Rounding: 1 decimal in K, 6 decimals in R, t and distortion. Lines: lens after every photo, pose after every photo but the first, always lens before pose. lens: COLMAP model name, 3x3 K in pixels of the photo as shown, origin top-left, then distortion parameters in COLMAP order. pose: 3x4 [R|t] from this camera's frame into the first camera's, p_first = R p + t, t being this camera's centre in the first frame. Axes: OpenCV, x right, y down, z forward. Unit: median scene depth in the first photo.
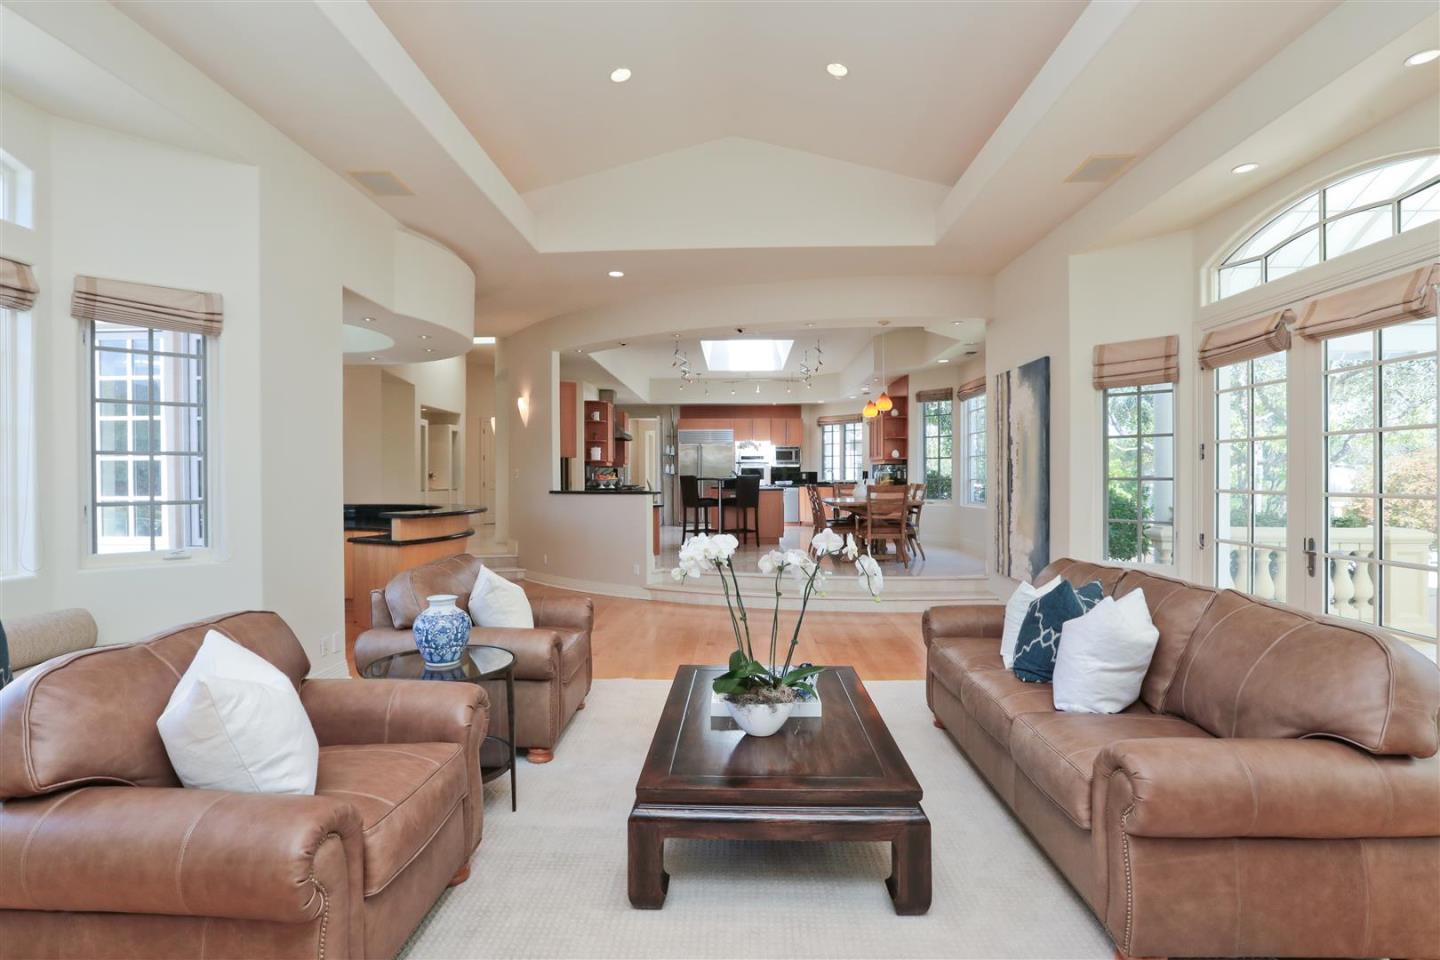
lens RADIAL K [[708.8, 0, 720.0], [0, 708.8, 480.0], [0, 0, 1]] dist [-0.003330, 0.000041]
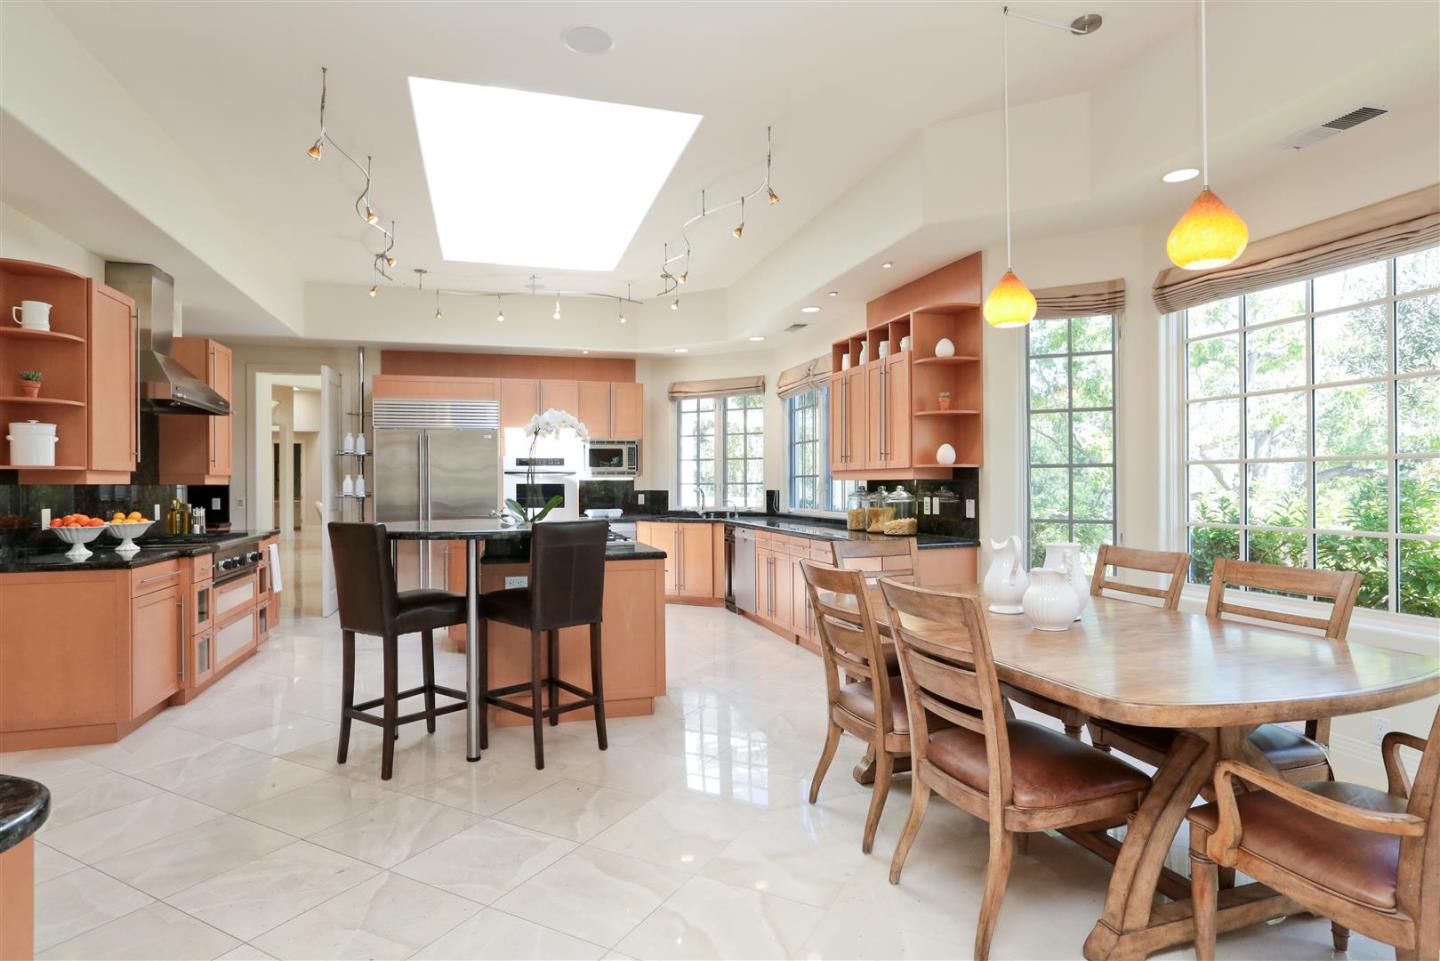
lens RADIAL K [[767.0, 0, 682.9], [0, 767.0, 478.2], [0, 0, 1]] dist [-0.001355, 0.000102]
pose [[0.962360, 0.000451, 0.271776, -0.002416], [0.002053, 0.999958, -0.008930, -0.015601], [-0.271769, 0.009152, 0.962319, 0.478074]]
